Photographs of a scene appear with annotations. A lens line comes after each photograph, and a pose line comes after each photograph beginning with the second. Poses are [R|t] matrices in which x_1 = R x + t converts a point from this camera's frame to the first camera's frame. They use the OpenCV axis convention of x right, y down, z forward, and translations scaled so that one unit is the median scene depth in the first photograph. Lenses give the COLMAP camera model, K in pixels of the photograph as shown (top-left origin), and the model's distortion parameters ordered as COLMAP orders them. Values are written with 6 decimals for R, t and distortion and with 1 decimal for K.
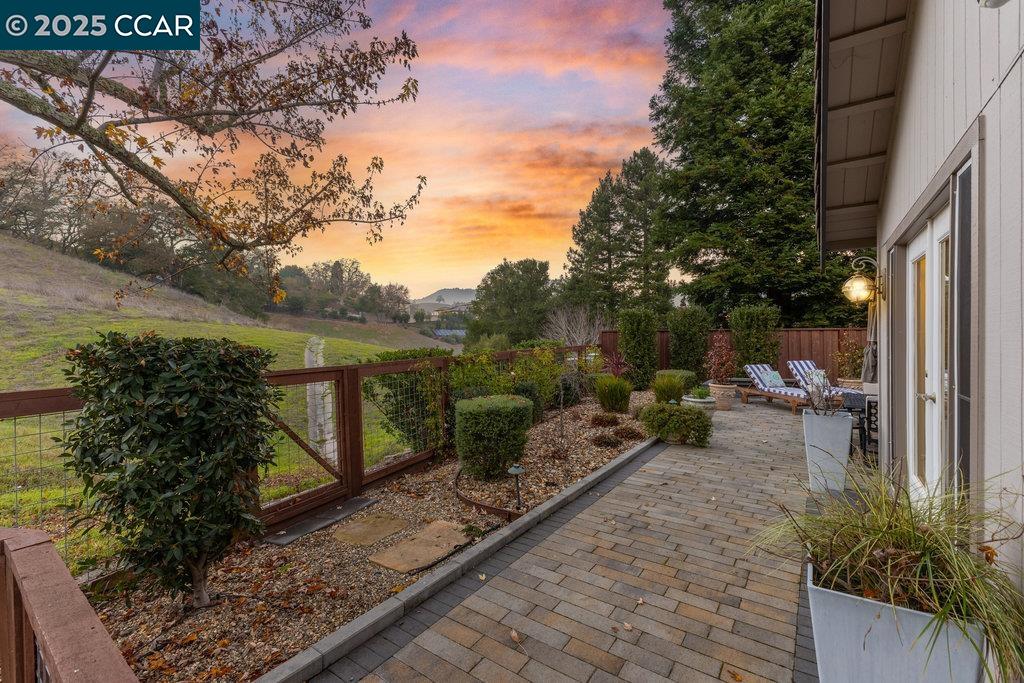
lens RADIAL K [[435.5, 0, 515.7], [0, 435.5, 343.9], [0, 0, 1]] dist [0.004090, 0.000074]
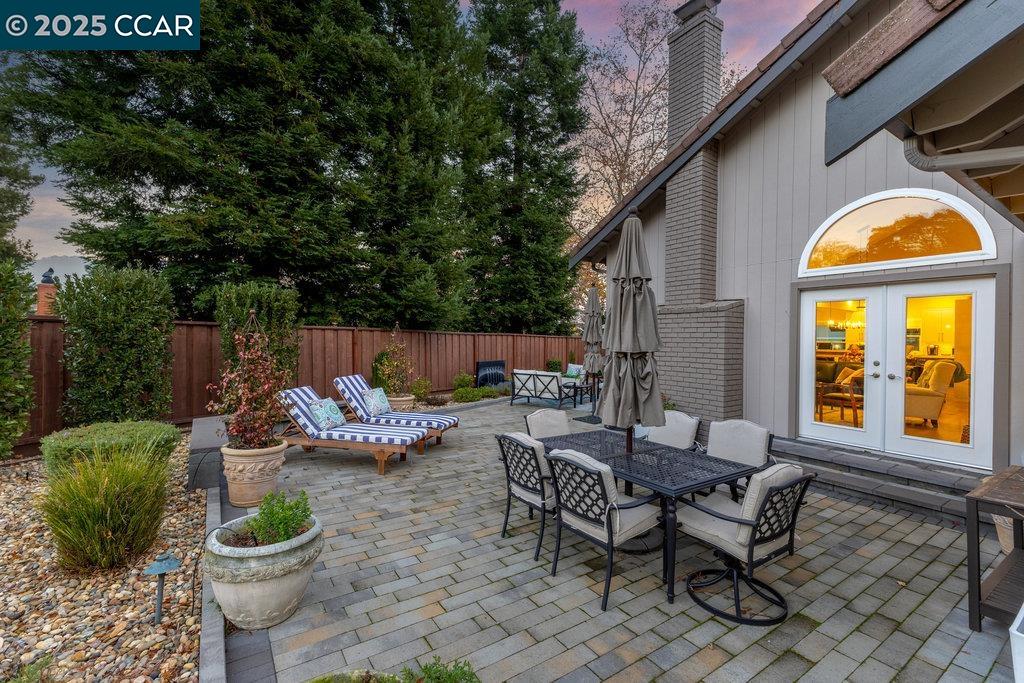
lens RADIAL K [[435.5, 0, 511.3], [0, 435.5, 341.4], [0, 0, 1]] dist [0.004090, 0.000074]
pose [[0.361684, 0.004064, 0.932292, 0.124969], [-0.000964, 0.999992, -0.003985, -0.008836], [-0.932300, 0.000543, 0.361684, 0.482743]]
